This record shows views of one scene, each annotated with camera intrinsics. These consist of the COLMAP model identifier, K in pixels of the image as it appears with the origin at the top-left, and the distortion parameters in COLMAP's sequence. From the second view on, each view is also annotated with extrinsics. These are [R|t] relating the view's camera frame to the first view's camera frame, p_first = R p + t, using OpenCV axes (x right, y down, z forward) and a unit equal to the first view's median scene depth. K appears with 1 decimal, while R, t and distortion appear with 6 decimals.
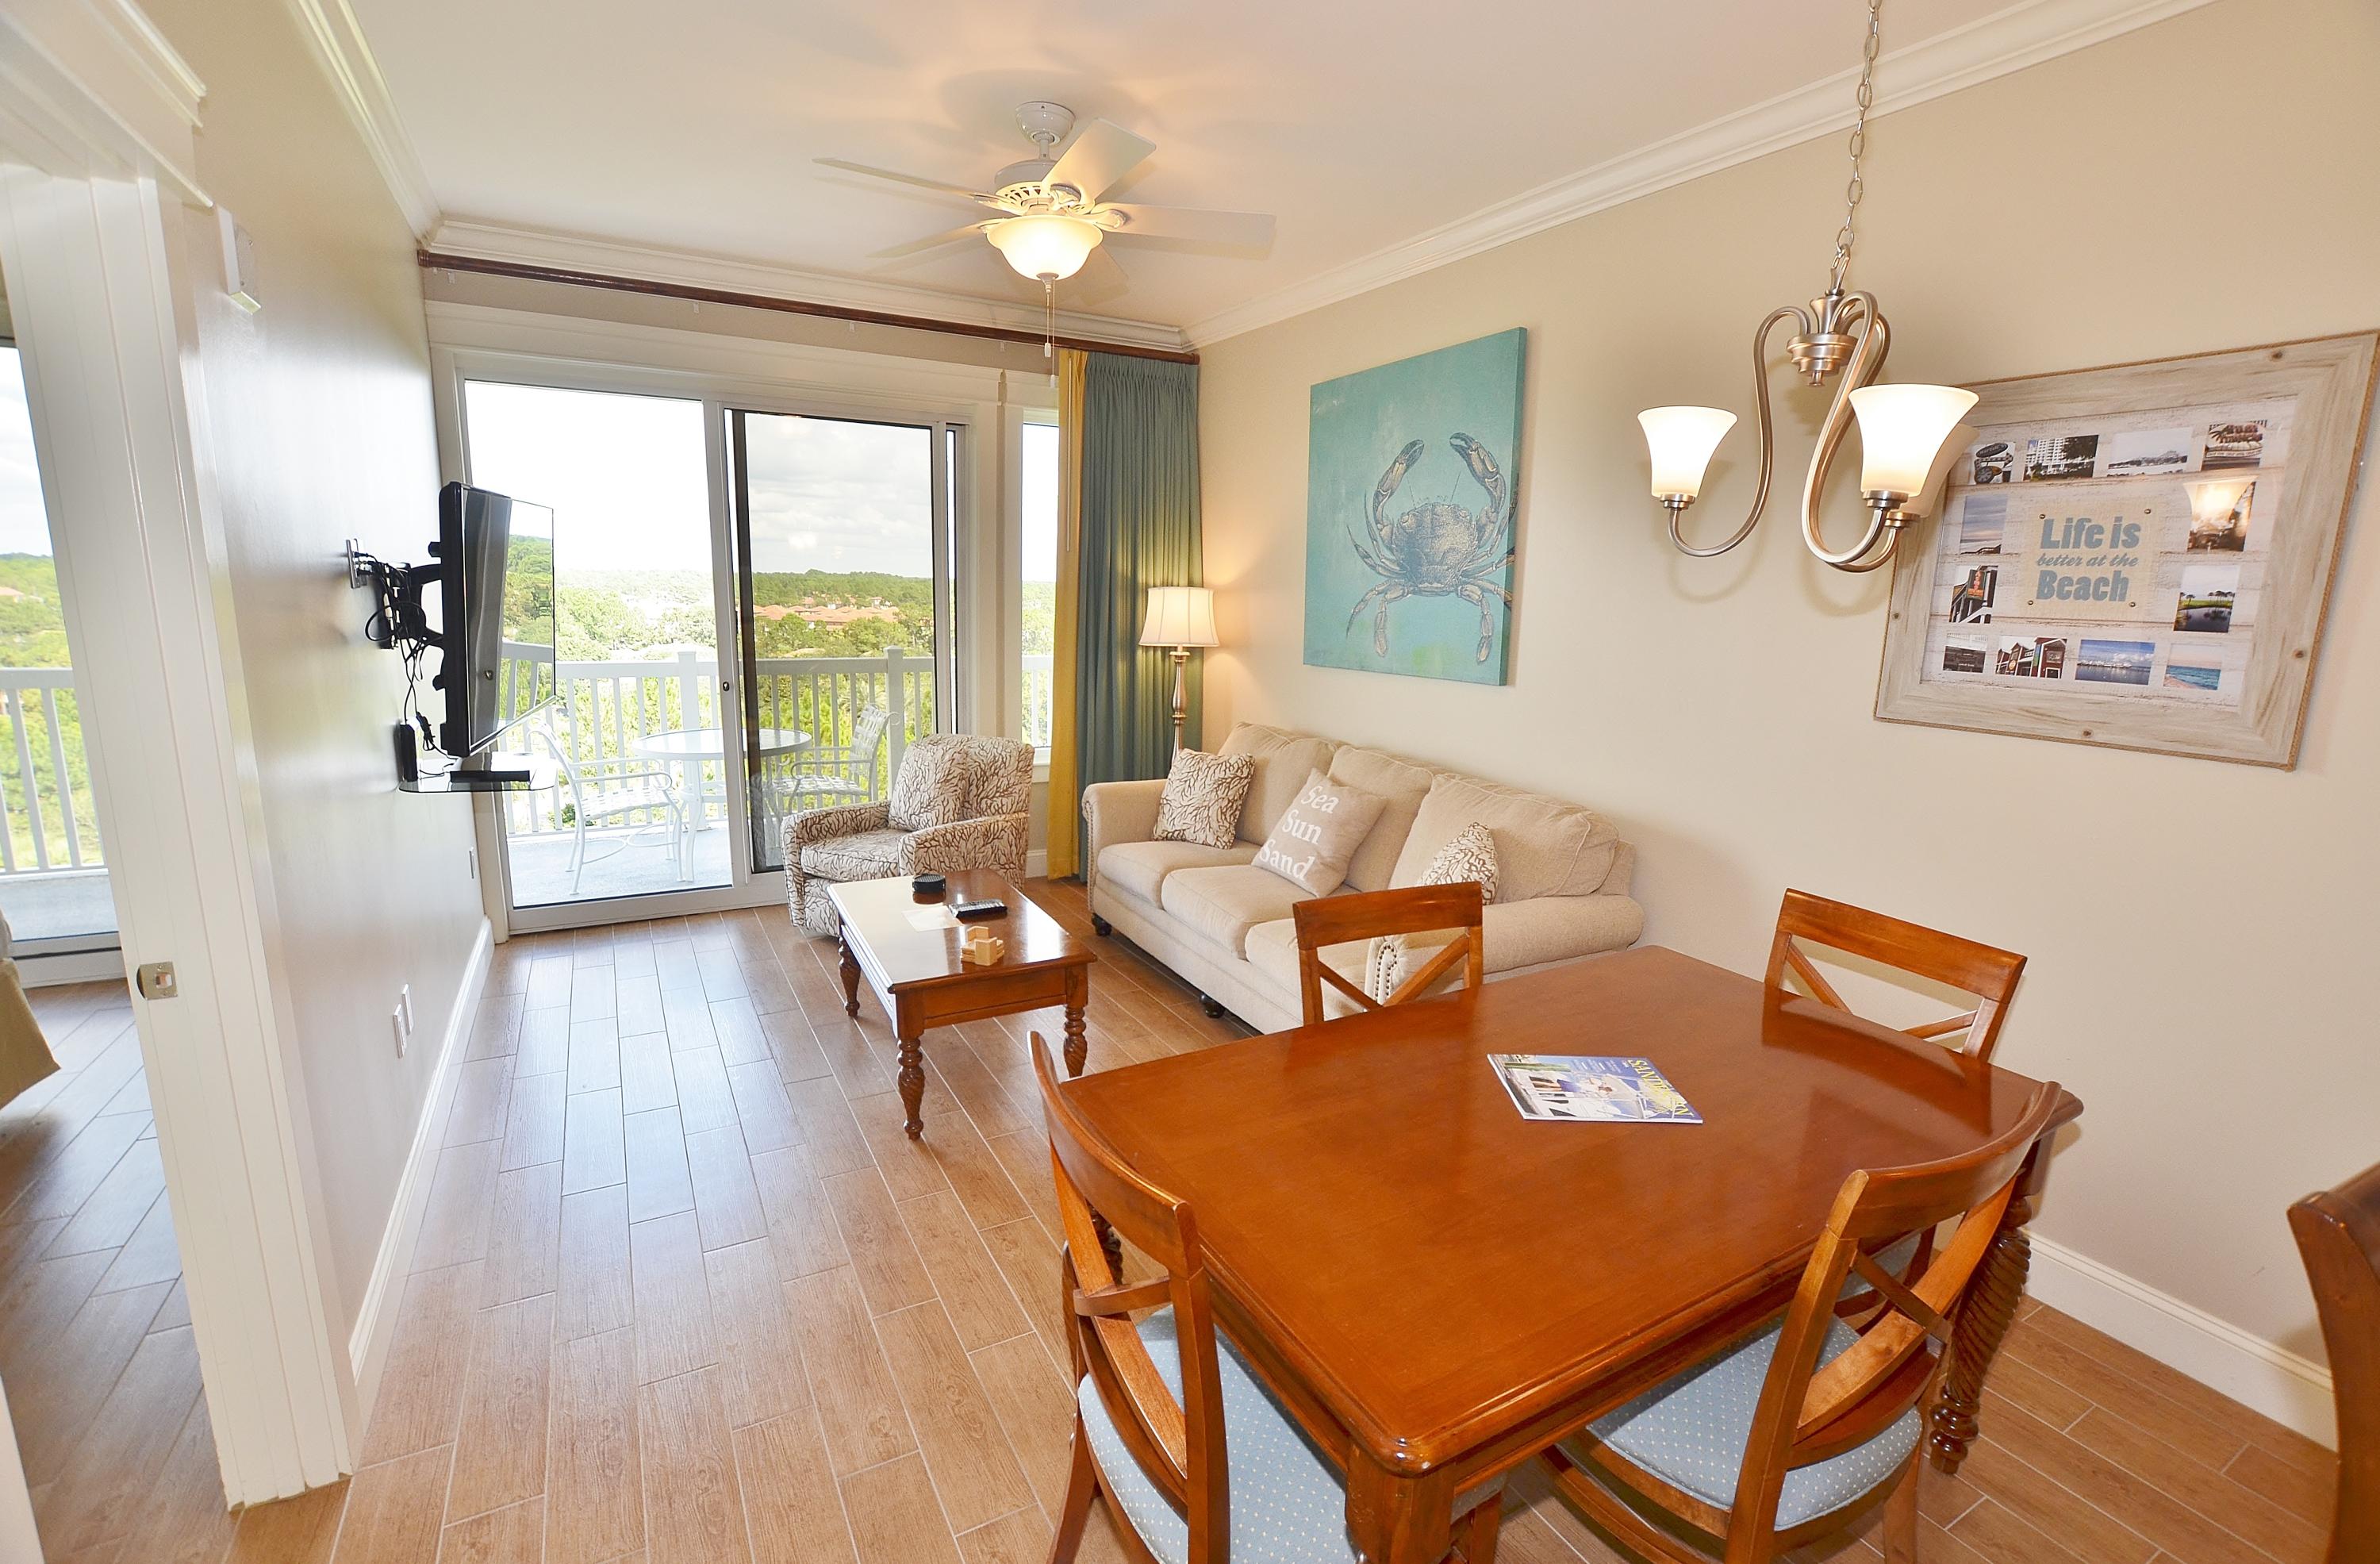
lens RADIAL K [[1042.7, 0, 1211.4], [0, 1042.7, 787.0], [0, 0, 1]] dist [-0.026841, 0.003516]
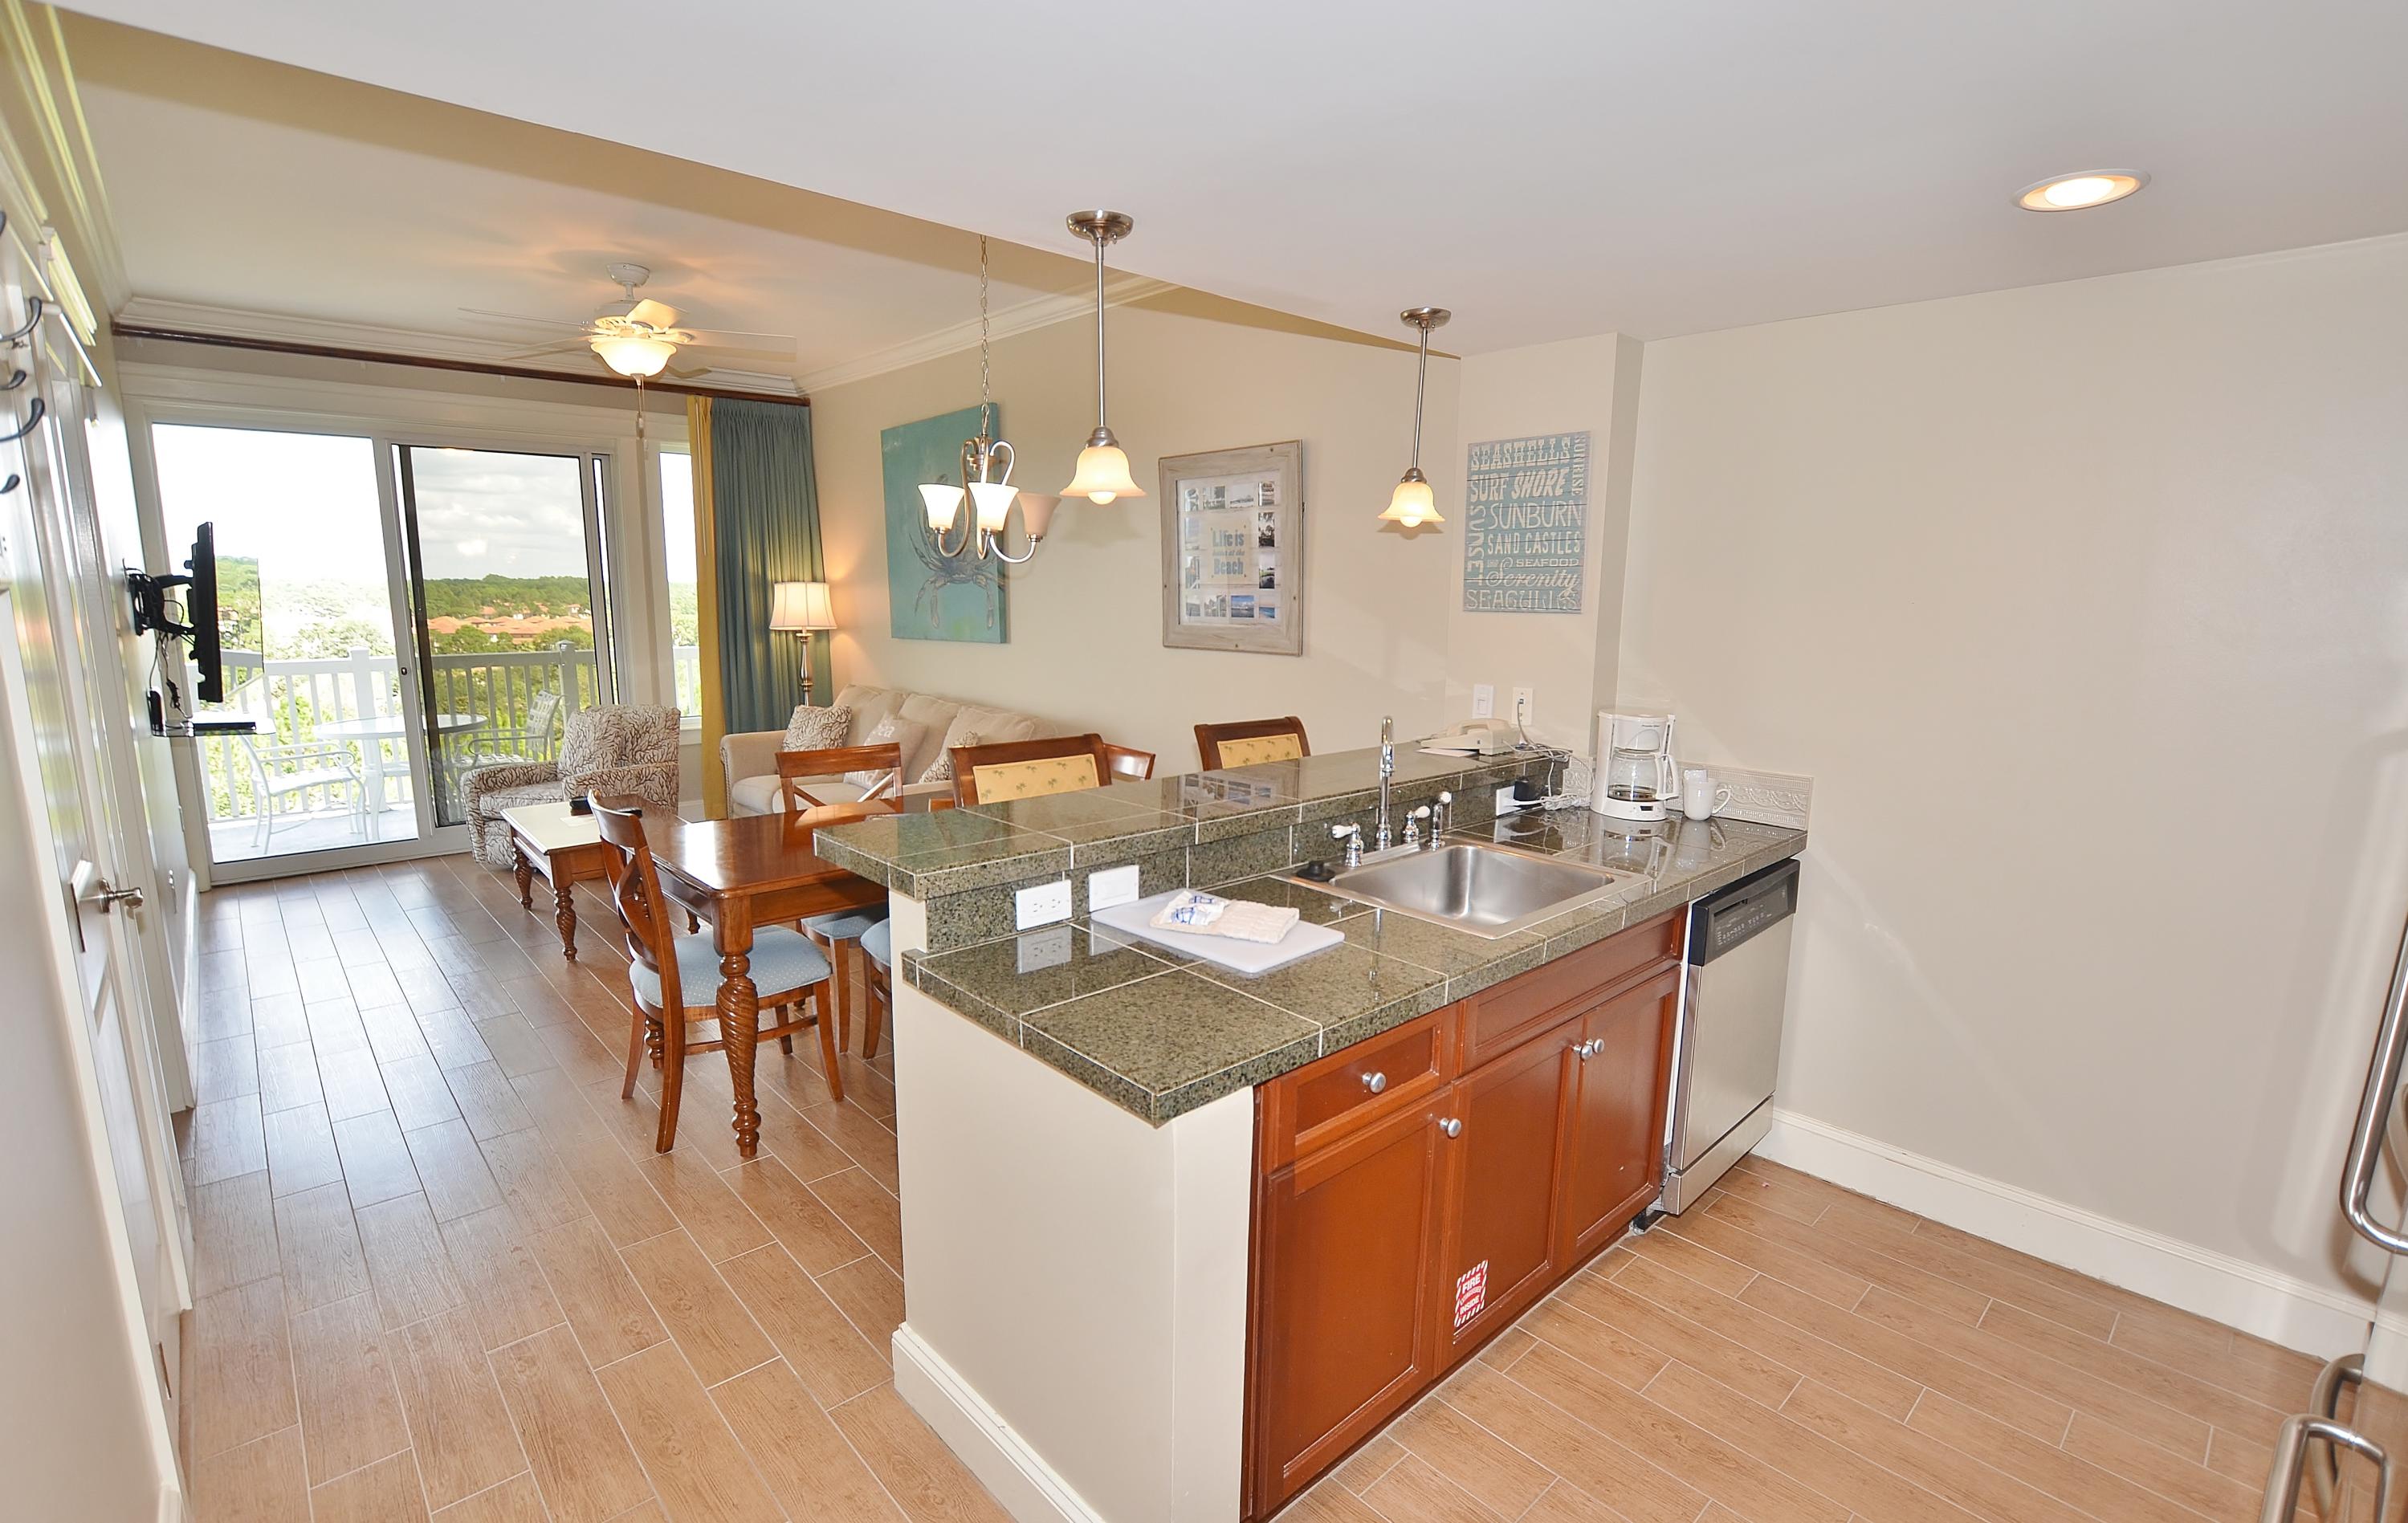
lens RADIAL K [[1085.0, 0, 1206.9], [0, 1085.0, 772.1], [0, 0, 1]] dist [-0.018564, -0.000750]
pose [[0.976001, -0.057004, 0.210173, 0.195619], [0.060505, 0.998115, -0.010258, 0.099500], [-0.209192, 0.022728, 0.977610, -0.465657]]
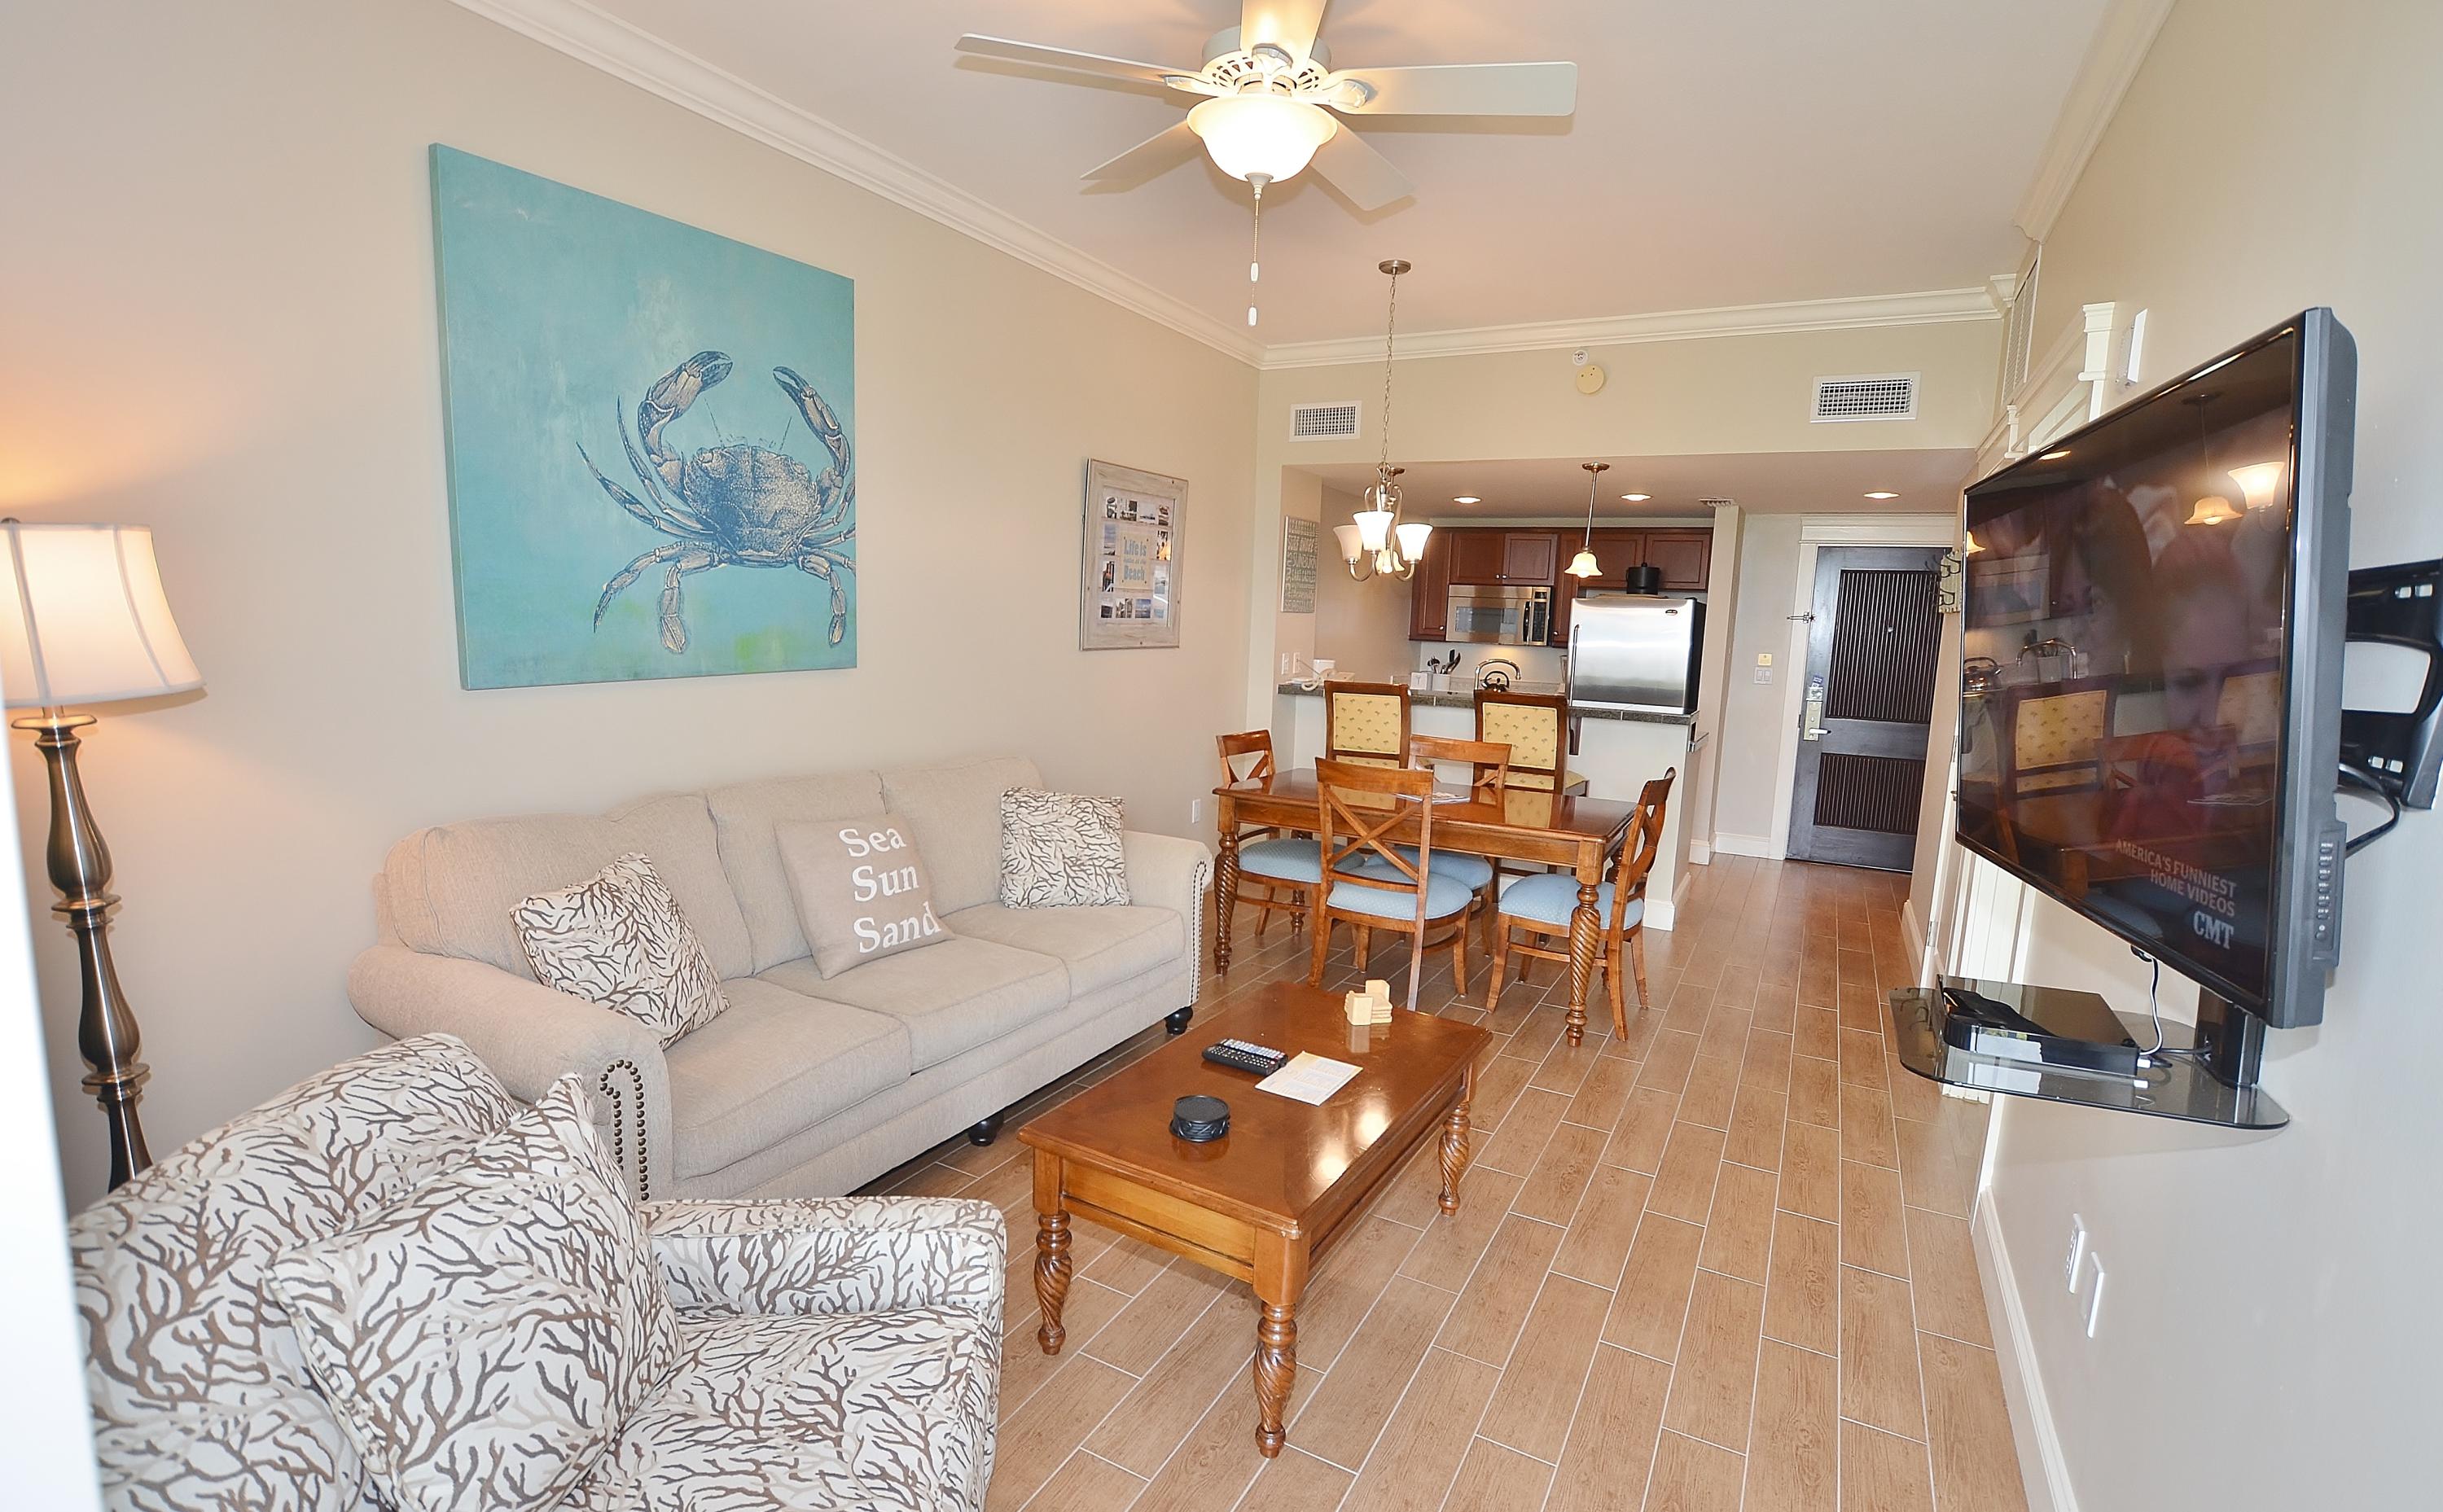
lens RADIAL K [[1100.7, 0, 1229.8], [0, 1100.7, 765.7], [0, 0, 1]] dist [-0.018564, -0.000750]
pose [[-0.510510, -0.172054, 0.842482, -0.619071], [0.106686, 0.959532, 0.260606, -0.197645], [-0.853227, 0.222923, -0.471496, 1.019471]]
